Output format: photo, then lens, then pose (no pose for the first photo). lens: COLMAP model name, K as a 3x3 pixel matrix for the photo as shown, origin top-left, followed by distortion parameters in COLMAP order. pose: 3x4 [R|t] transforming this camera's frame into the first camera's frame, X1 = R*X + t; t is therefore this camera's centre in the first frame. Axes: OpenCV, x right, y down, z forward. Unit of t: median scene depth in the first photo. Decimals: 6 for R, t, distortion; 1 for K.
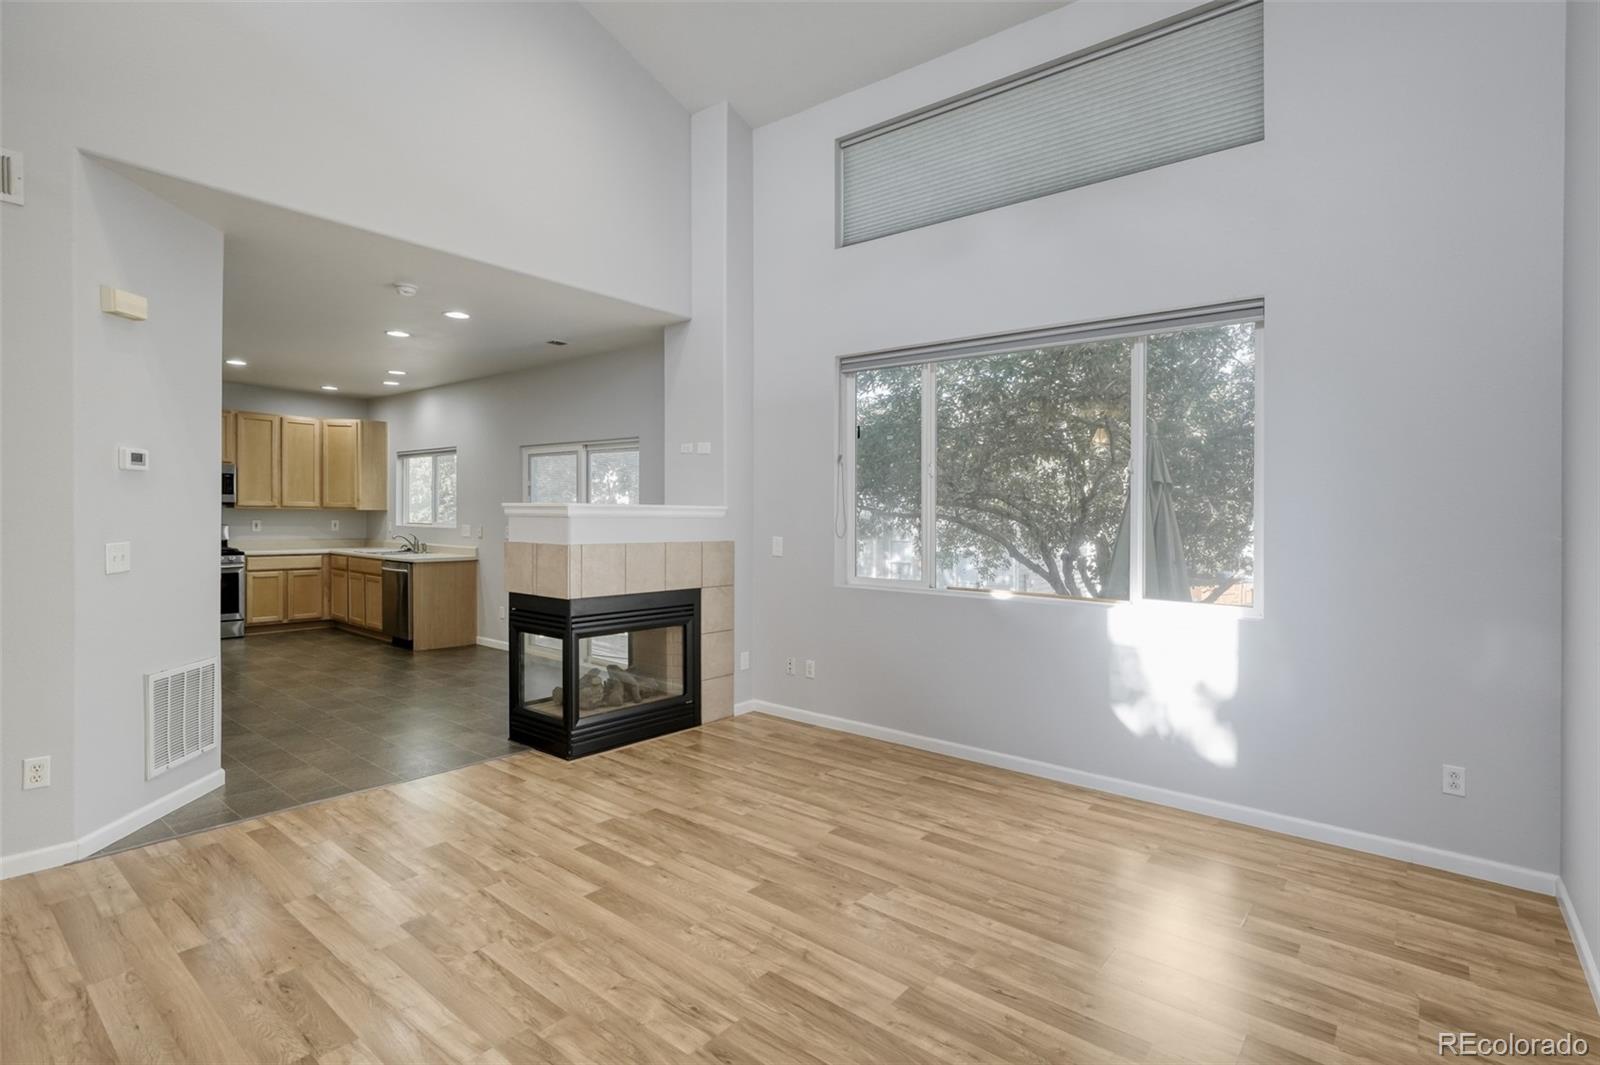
lens RADIAL K [[771.9, 0, 822.3], [0, 771.9, 518.3], [0, 0, 1]] dist [-0.011902, 0.000085]
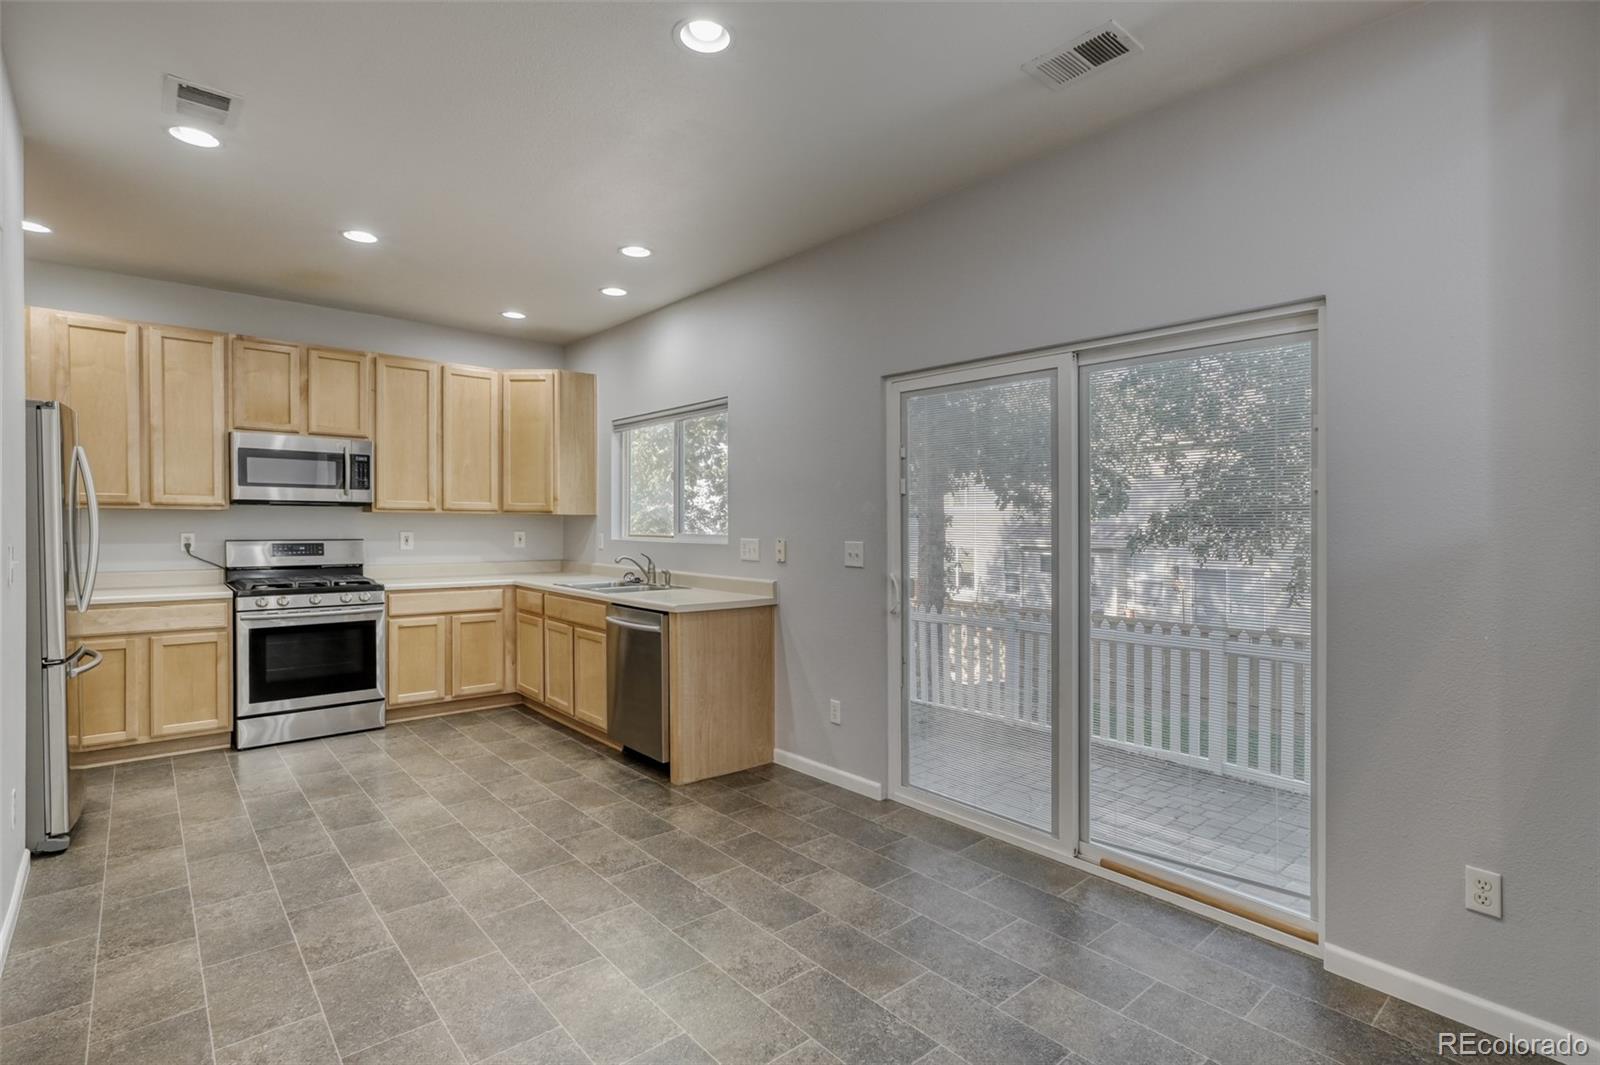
lens RADIAL K [[760.3, 0, 812.7], [0, 760.3, 523.9], [0, 0, 1]] dist [-0.022637, 0.017420]
pose [[0.984961, -0.006184, -0.172668, -0.516287], [0.004982, 0.999960, -0.007393, 0.003696], [0.172707, 0.006422, 0.984952, 0.760853]]
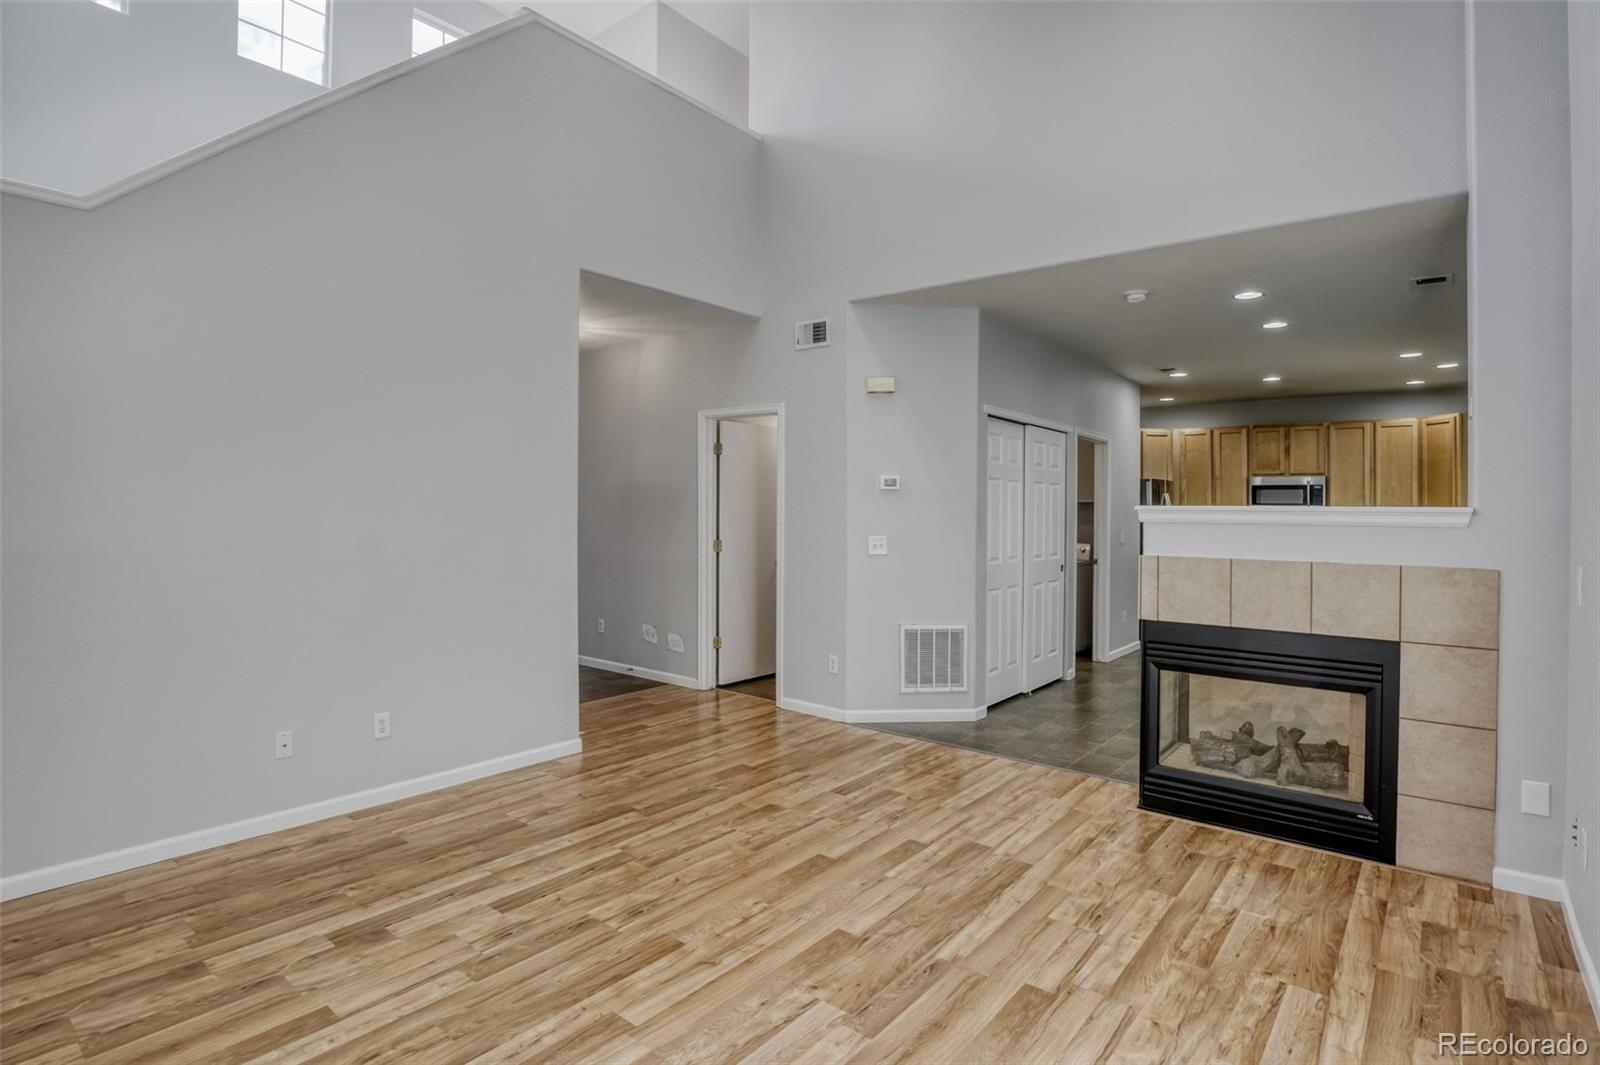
lens RADIAL K [[807.9, 0, 800.0], [0, 807.9, 532.5], [0, 0, 1]] dist [-0.039410, 0.000649]
pose [[-0.013383, 0.012704, -0.999830, 0.461392], [-0.016771, 0.999776, 0.012928, 0.004646], [0.999770, 0.016941, -0.013167, 0.528865]]
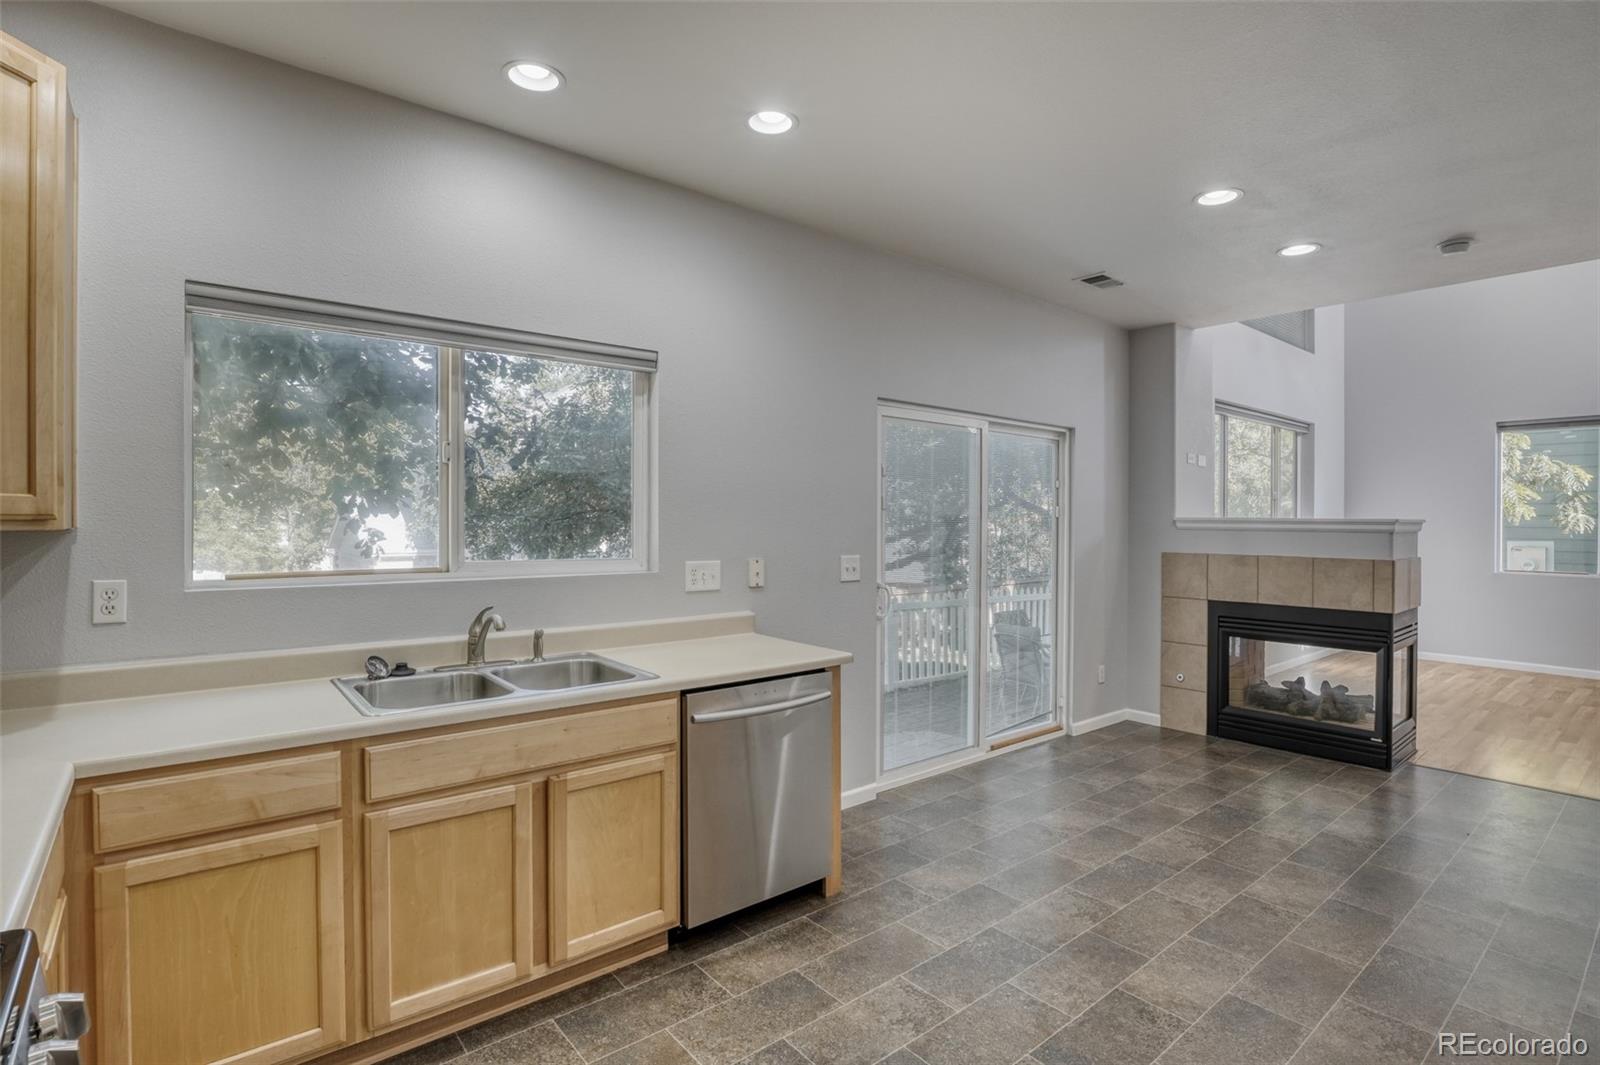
lens RADIAL K [[779.6, 0, 816.6], [0, 779.6, 522.8], [0, 0, 1]] dist [-0.020526, 0.000570]
pose [[0.197335, -0.015018, 0.980221, -1.301417], [0.001312, 0.999886, 0.015055, -0.025539], [-0.980335, -0.001685, 0.197332, 1.349078]]
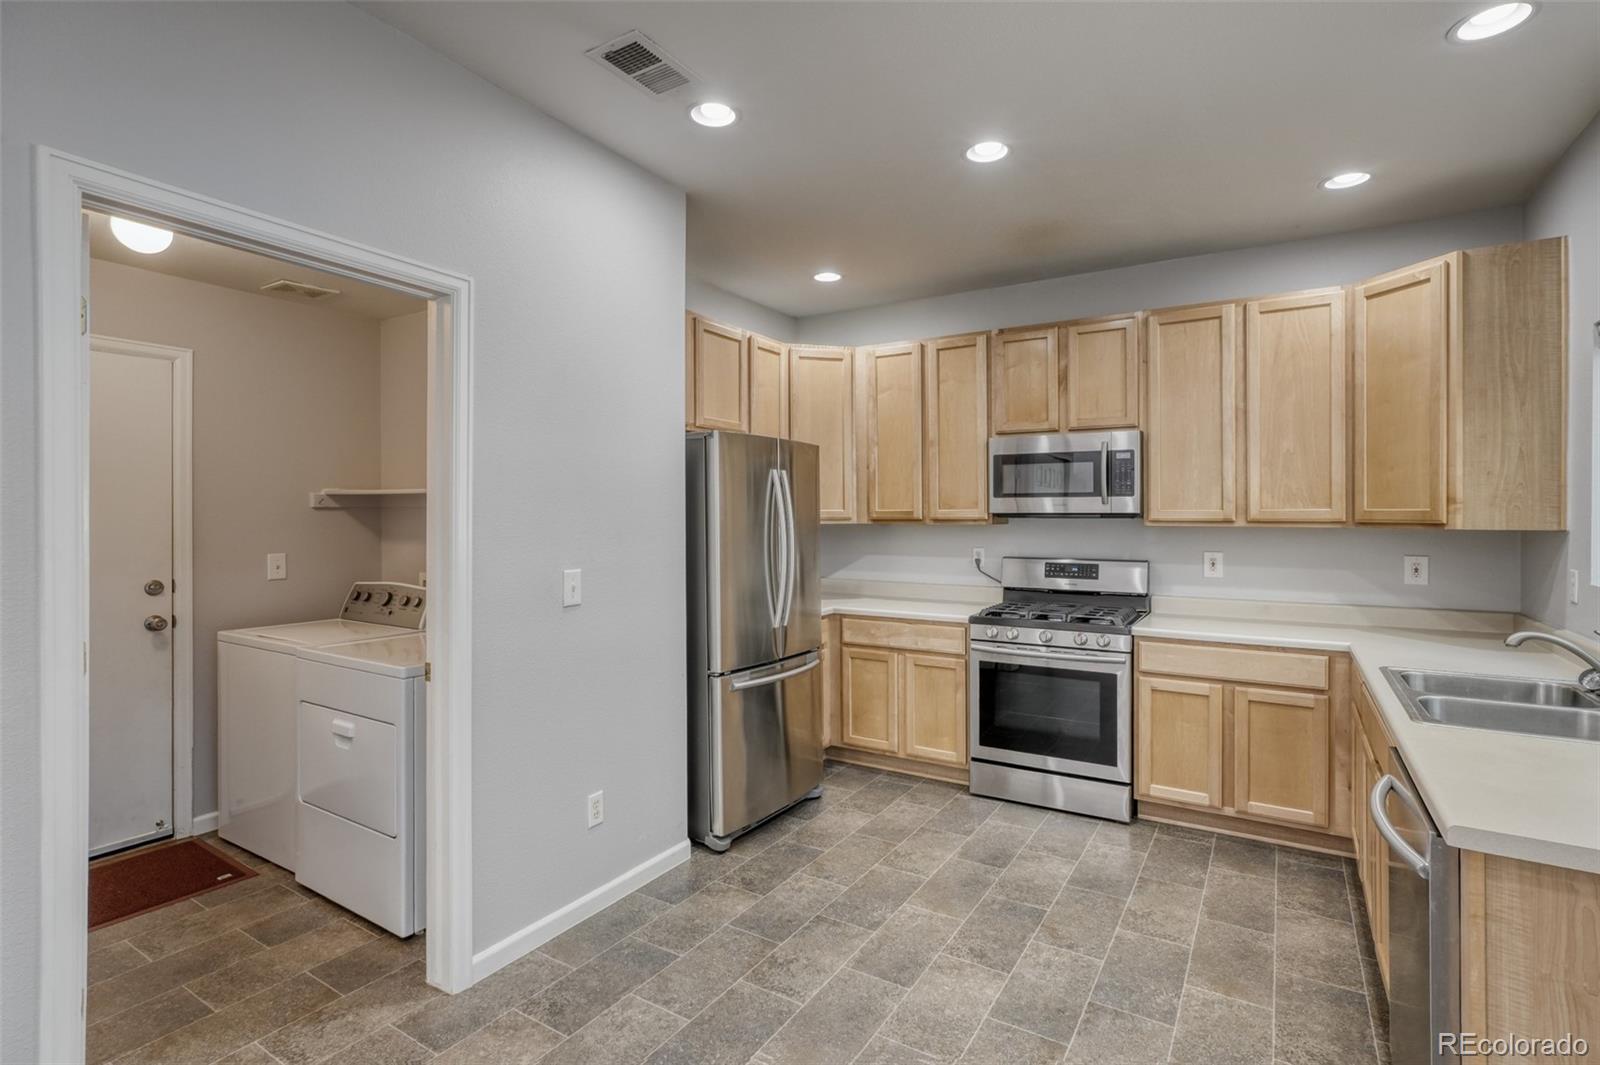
lens RADIAL K [[773.5, 0, 825.3], [0, 773.5, 526.8], [0, 0, 1]] dist [0.016926, 0.000086]
pose [[0.134424, -0.001069, -0.990923, -0.546718], [-0.008509, 0.999961, -0.002233, -0.016483], [0.990887, 0.008732, 0.134409, 1.223395]]
